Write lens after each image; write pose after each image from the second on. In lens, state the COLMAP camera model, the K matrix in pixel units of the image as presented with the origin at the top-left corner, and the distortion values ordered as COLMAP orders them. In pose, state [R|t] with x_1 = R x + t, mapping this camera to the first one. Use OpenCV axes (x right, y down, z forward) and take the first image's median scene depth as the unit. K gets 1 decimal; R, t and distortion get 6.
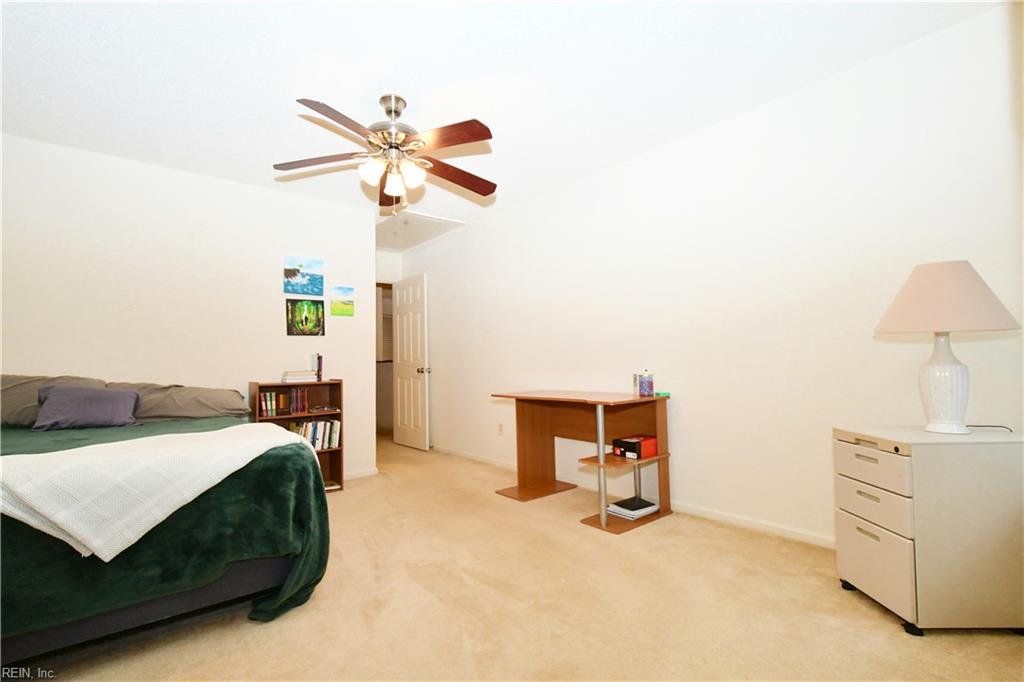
lens RADIAL K [[459.1, 0, 512.0], [0, 459.1, 341.0], [0, 0, 1]] dist [-0.000319, 0.000029]
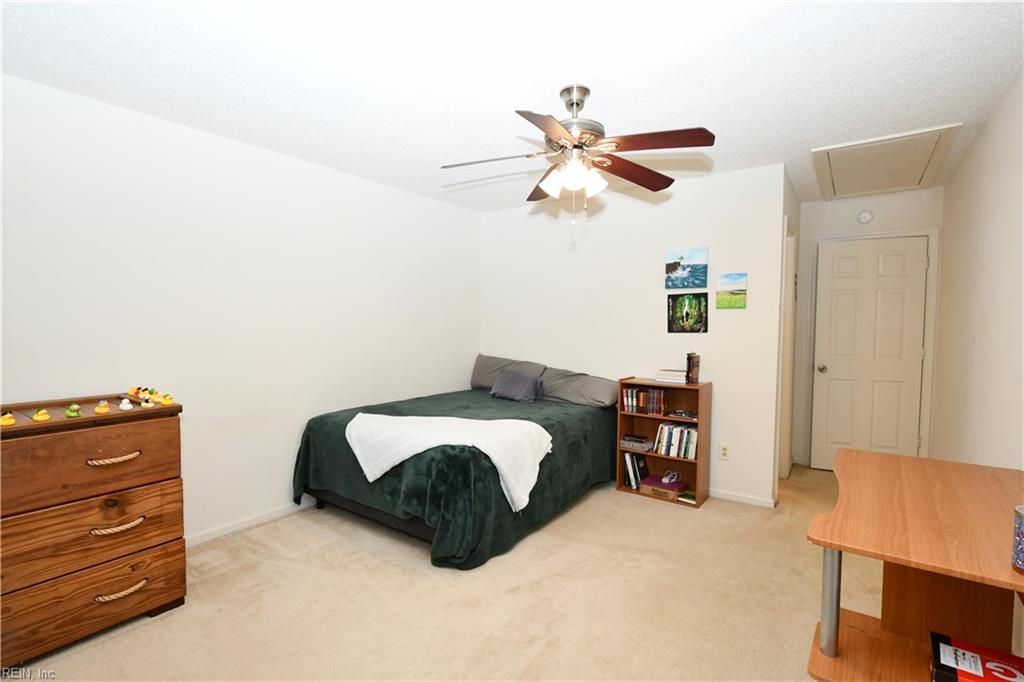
lens RADIAL K [[485.9, 0, 512.0], [0, 485.9, 341.0], [0, 0, 1]] dist [-0.001355, -0.000068]
pose [[0.231253, 0.062674, -0.970873, 0.435647], [0.039810, 0.996478, 0.073809, -0.082954], [0.972079, -0.055719, 0.227944, 0.434502]]
